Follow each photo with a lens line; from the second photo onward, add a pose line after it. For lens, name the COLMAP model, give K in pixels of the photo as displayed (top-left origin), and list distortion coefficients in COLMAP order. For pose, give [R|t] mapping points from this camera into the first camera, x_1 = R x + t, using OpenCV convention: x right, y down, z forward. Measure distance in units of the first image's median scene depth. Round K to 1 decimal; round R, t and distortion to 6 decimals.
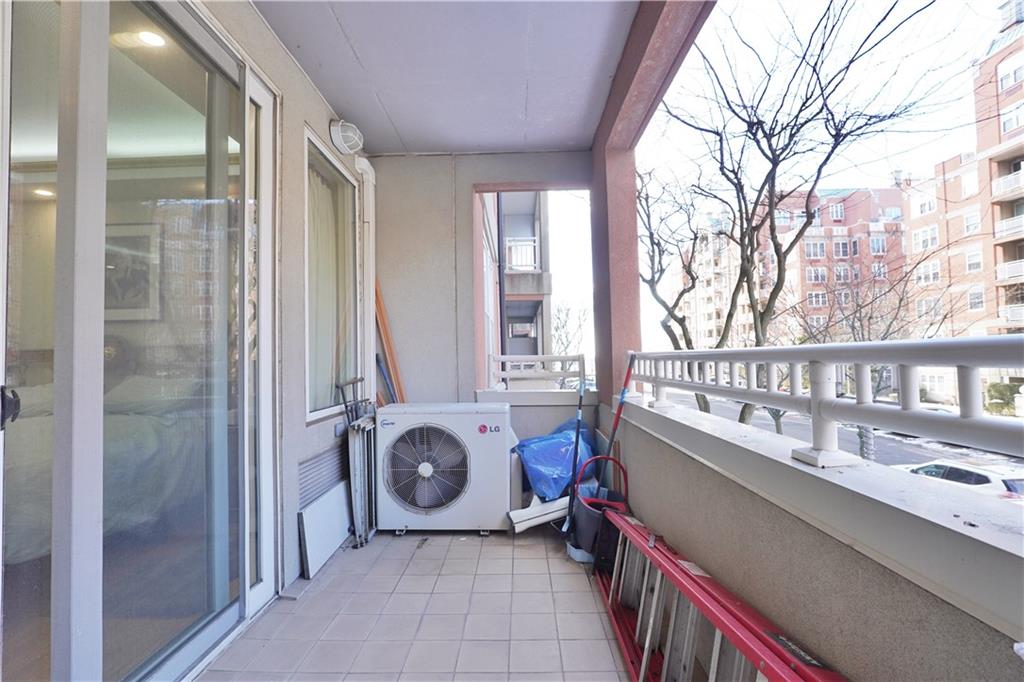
lens RADIAL K [[467.4, 0, 510.7], [0, 467.4, 344.0], [0, 0, 1]] dist [-0.017813, 0.004233]
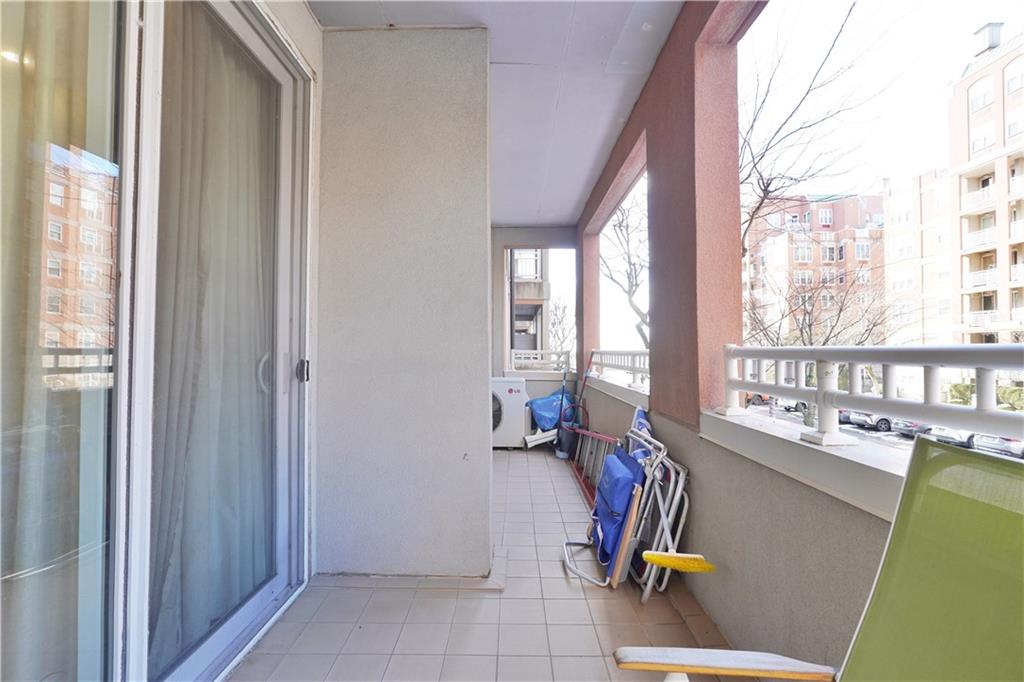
lens RADIAL K [[467.4, 0, 511.7], [0, 467.4, 342.9], [0, 0, 1]] dist [-0.017813, 0.004233]
pose [[0.999751, 0.020405, 0.009083, -0.025074], [-0.020509, 0.999724, 0.011450, -0.007959], [-0.008847, -0.011633, 0.999893, -0.263096]]
